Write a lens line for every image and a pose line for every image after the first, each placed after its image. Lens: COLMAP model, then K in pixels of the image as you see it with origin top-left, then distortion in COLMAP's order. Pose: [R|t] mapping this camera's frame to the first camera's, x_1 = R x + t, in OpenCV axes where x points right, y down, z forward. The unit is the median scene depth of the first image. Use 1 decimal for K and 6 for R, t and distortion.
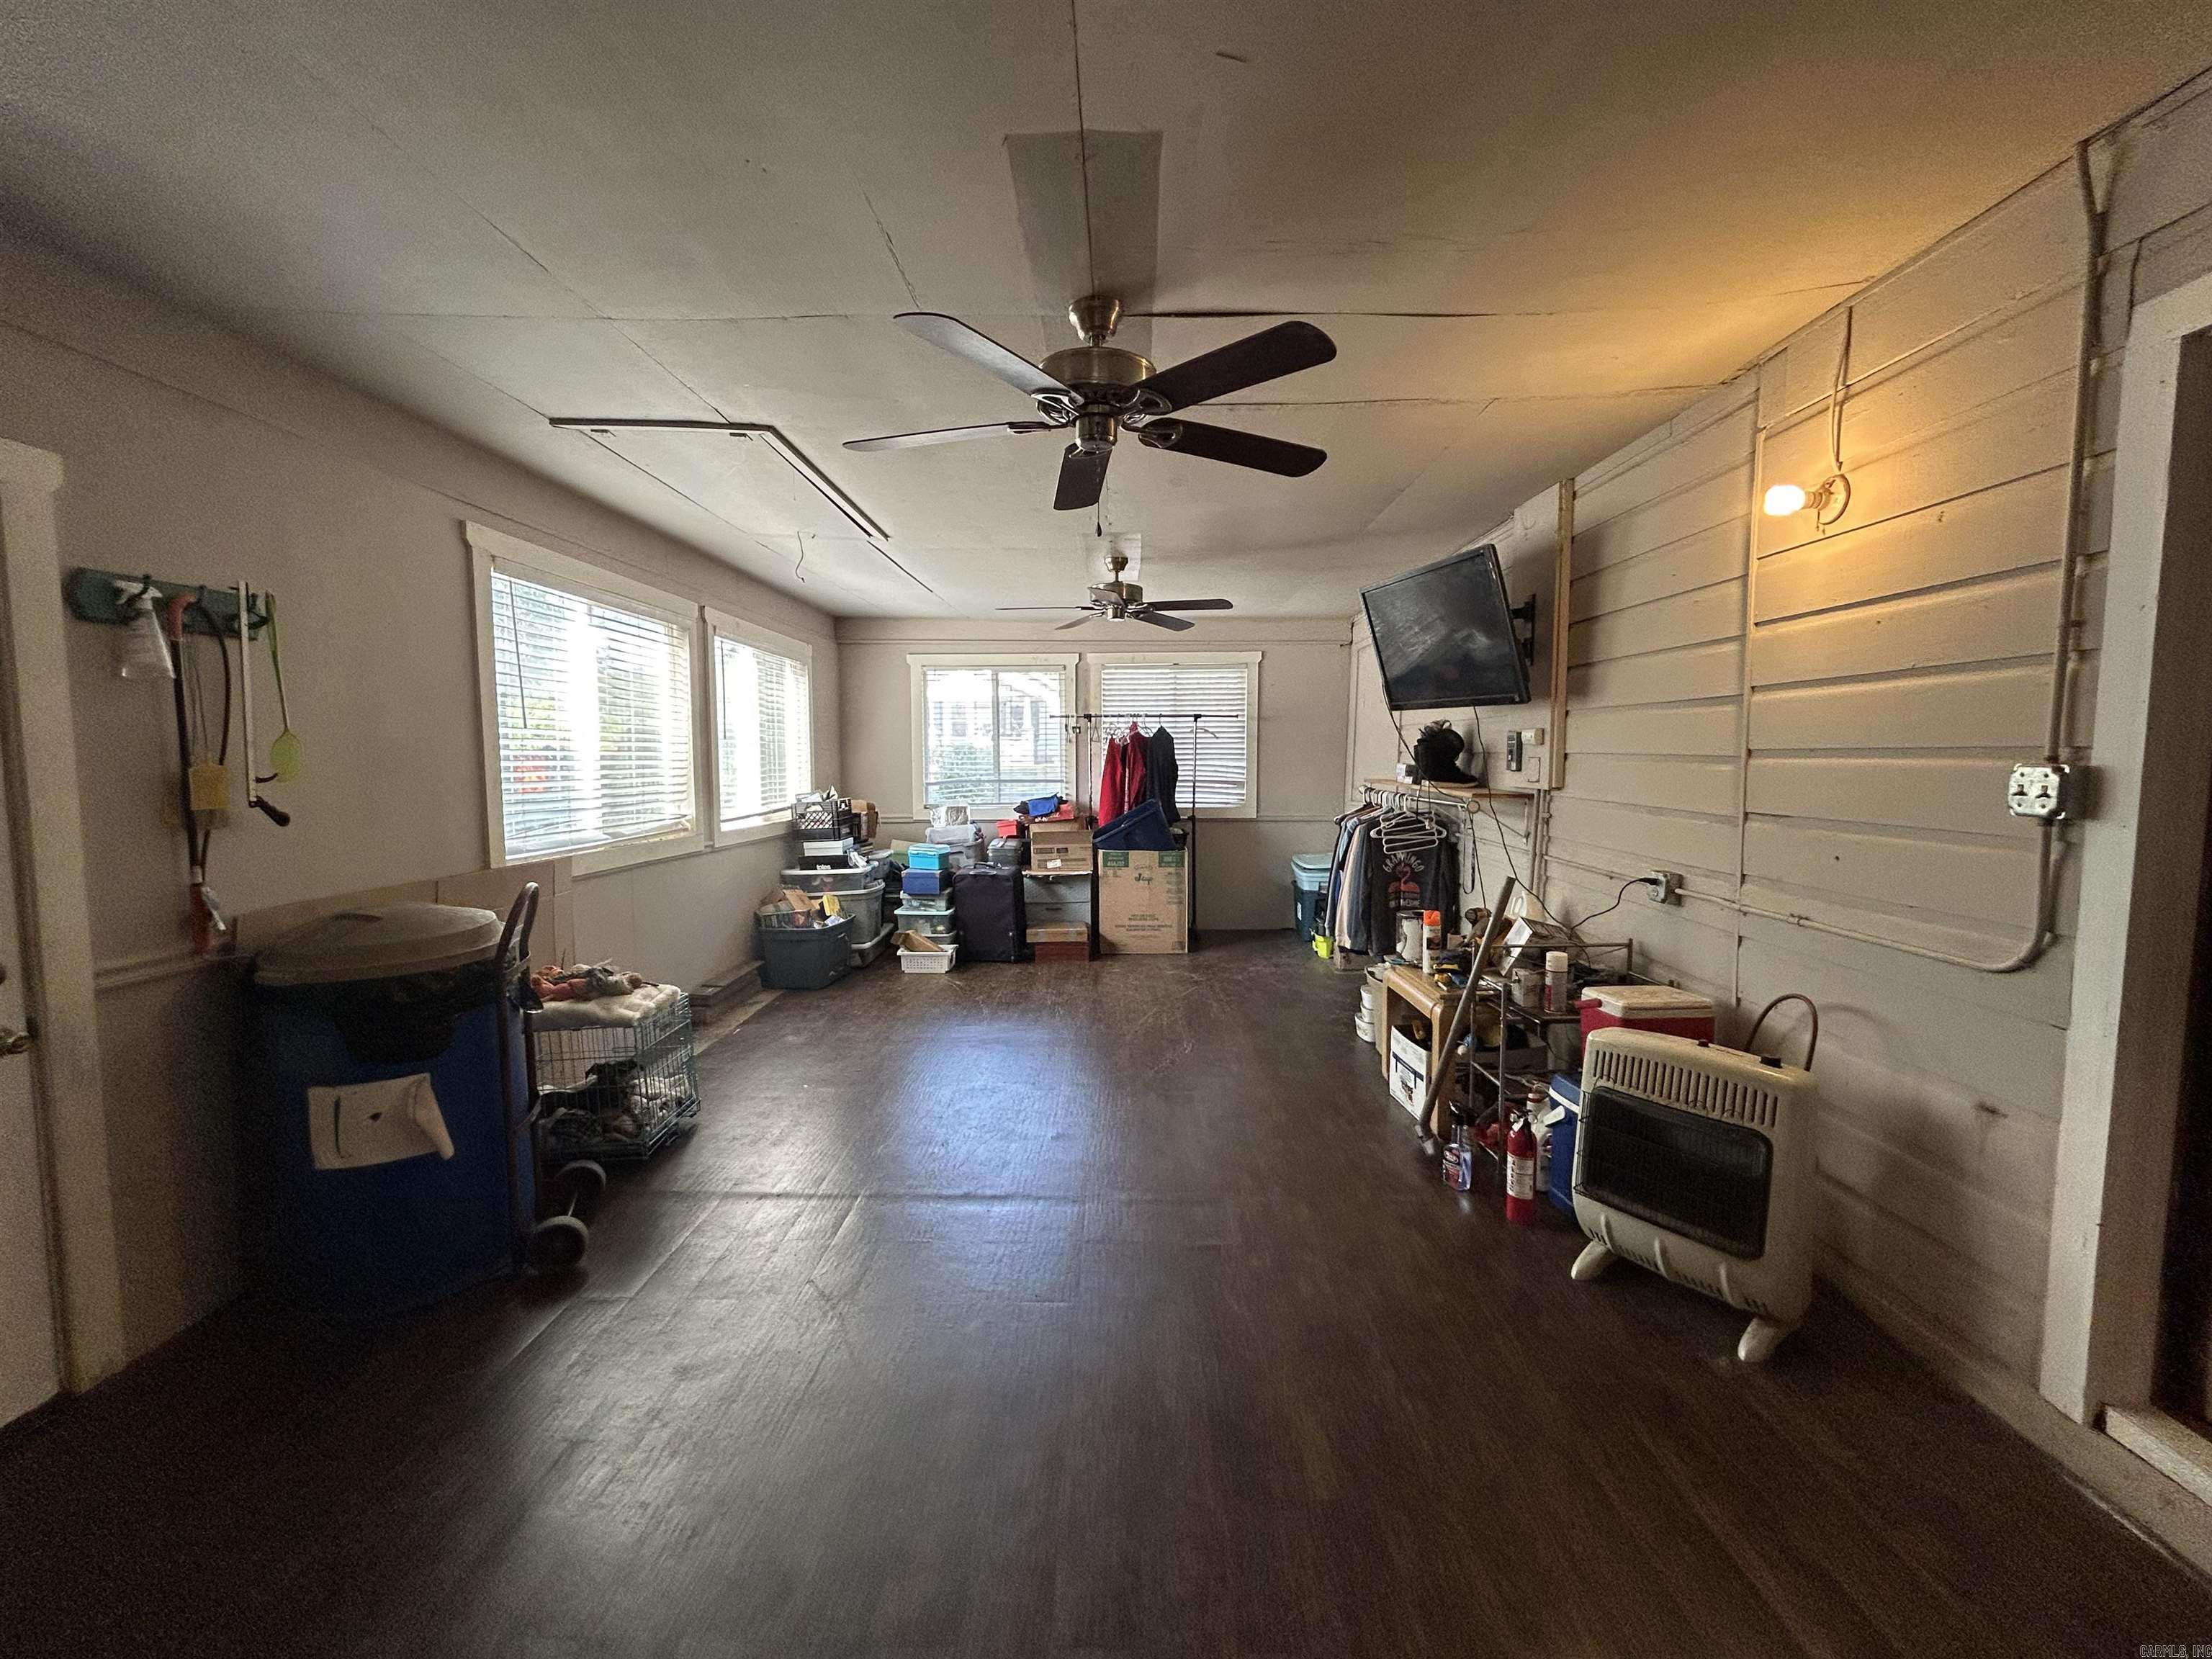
lens RADIAL K [[893.9, 0, 1107.8], [0, 893.9, 825.6], [0, 0, 1]] dist [0.001175, 0.000121]
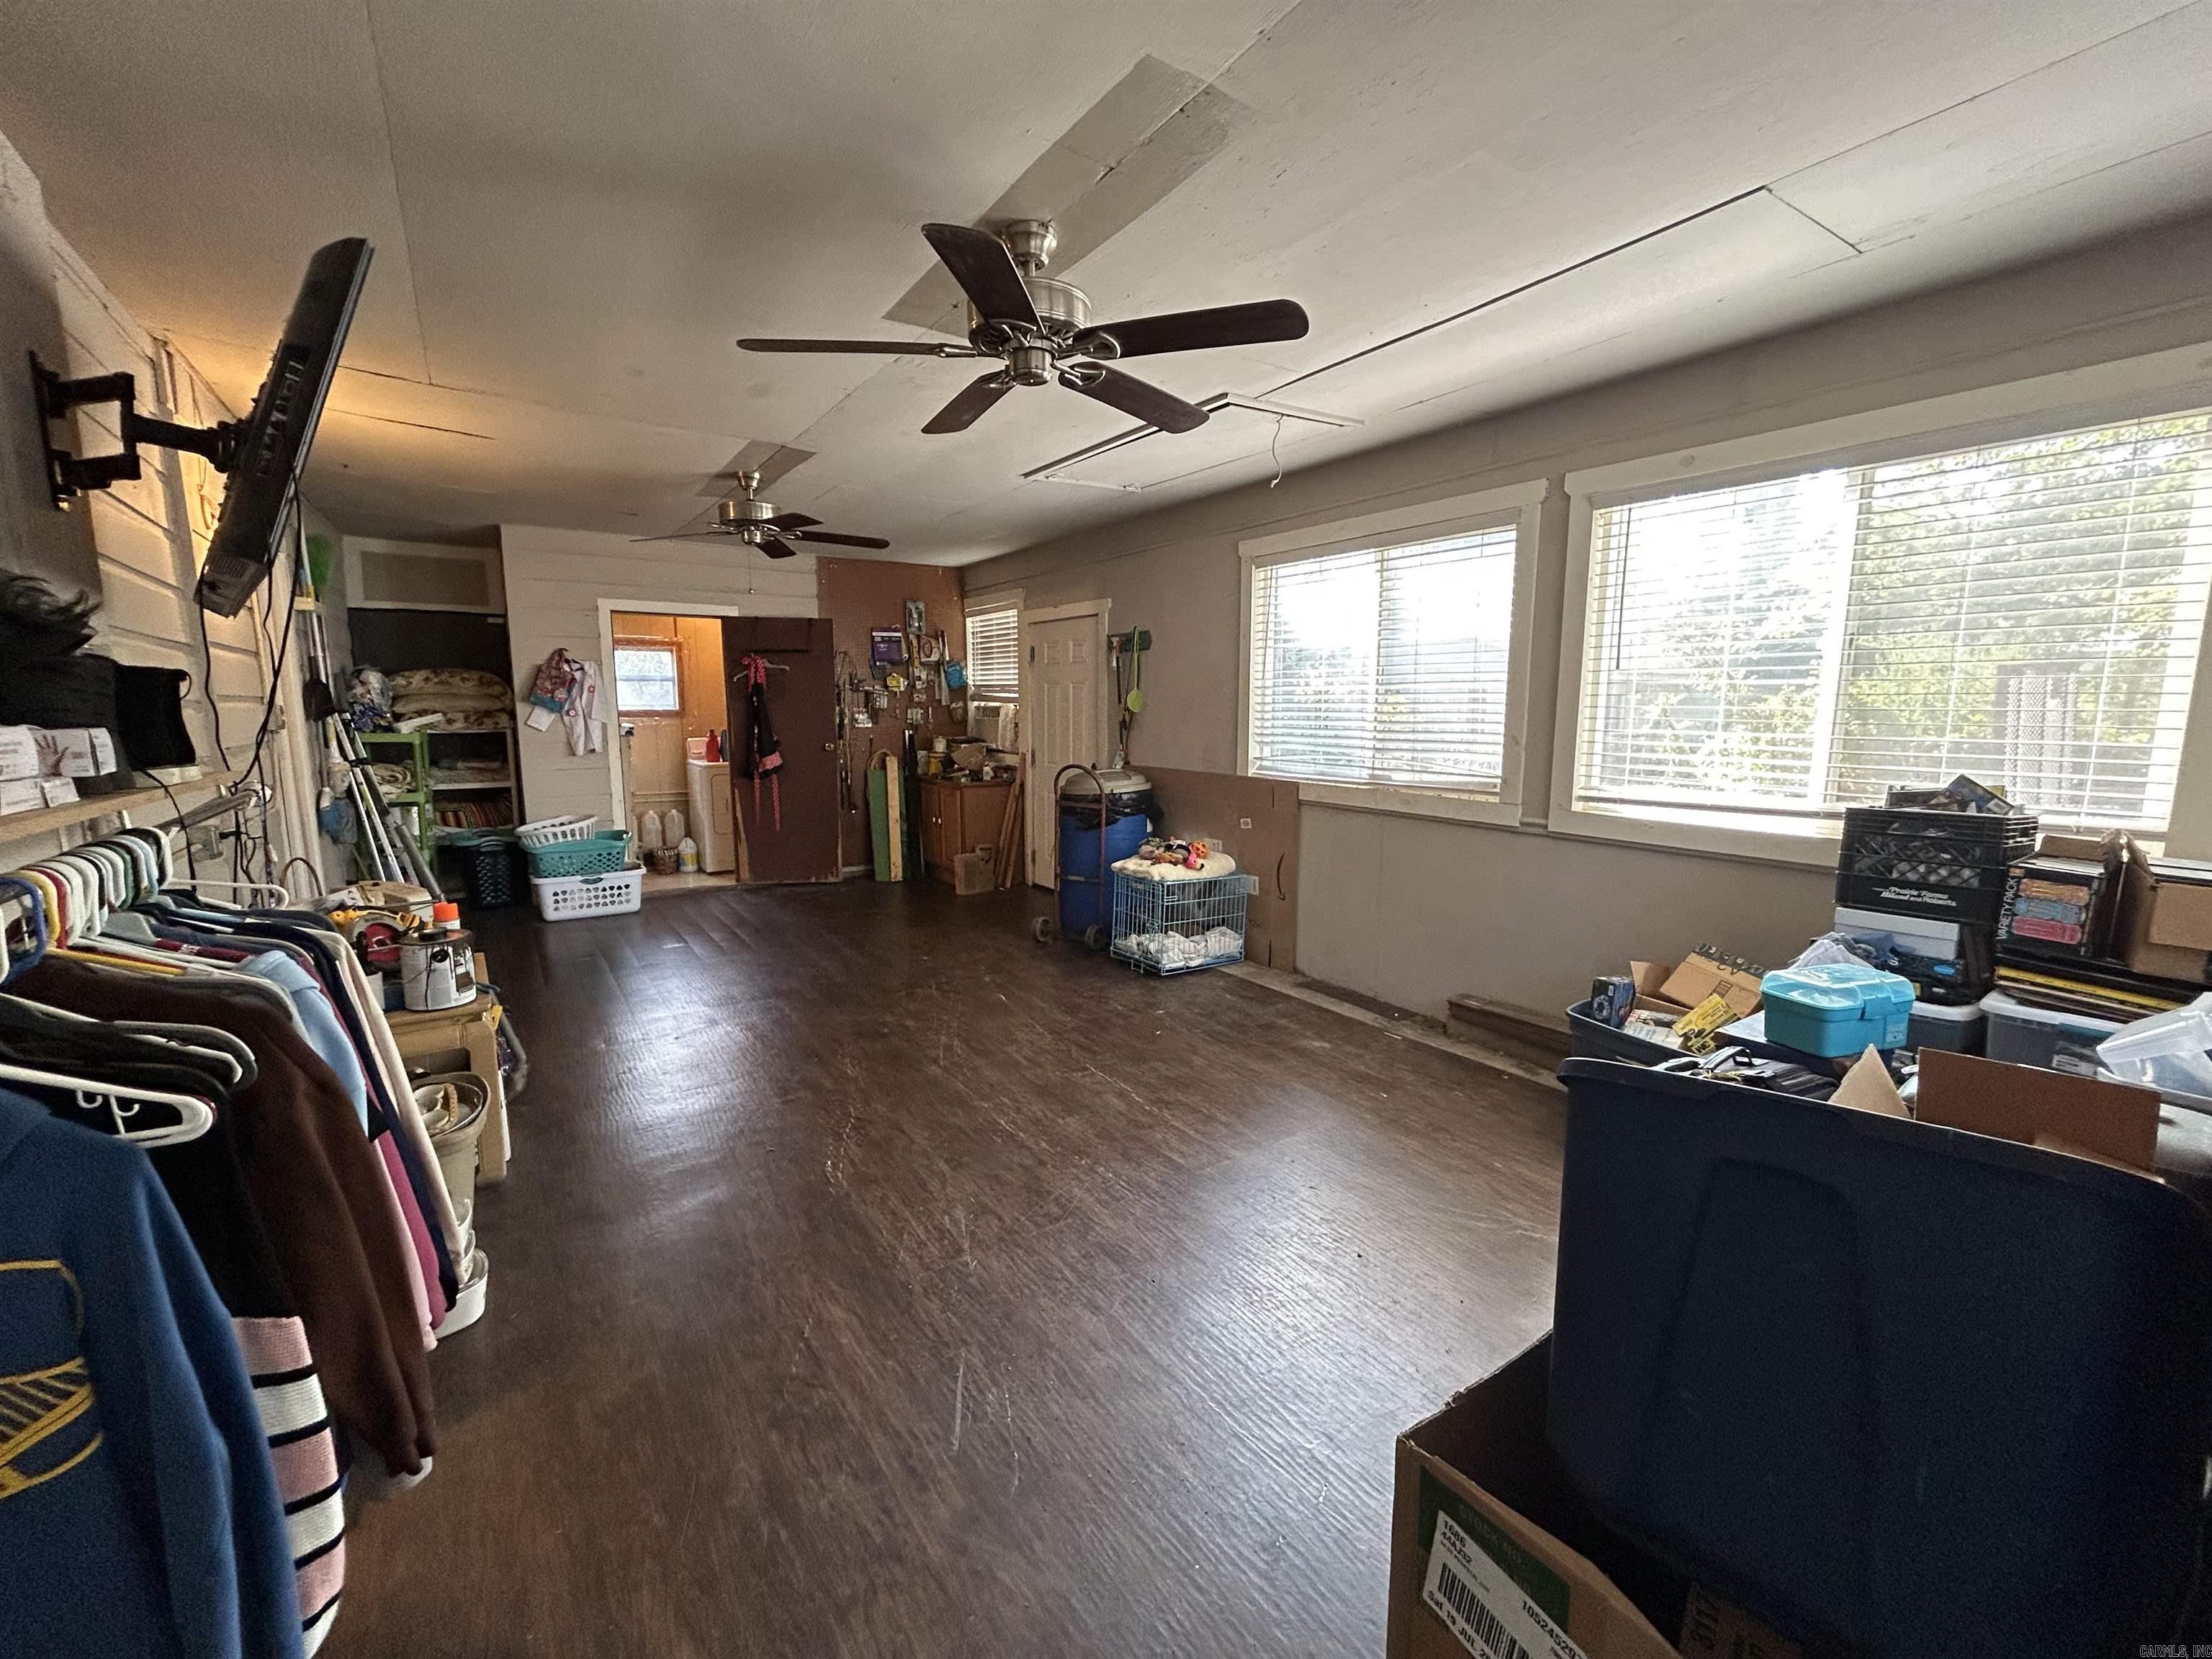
lens RADIAL K [[893.9, 0, 1107.6], [0, 893.9, 832.7], [0, 0, 1]] dist [0.001175, 0.000121]
pose [[-0.808263, 0.085811, -0.582536, 0.323989], [-0.043169, 0.978026, 0.203965, -0.135298], [0.587238, 0.190005, -0.786797, 1.824633]]
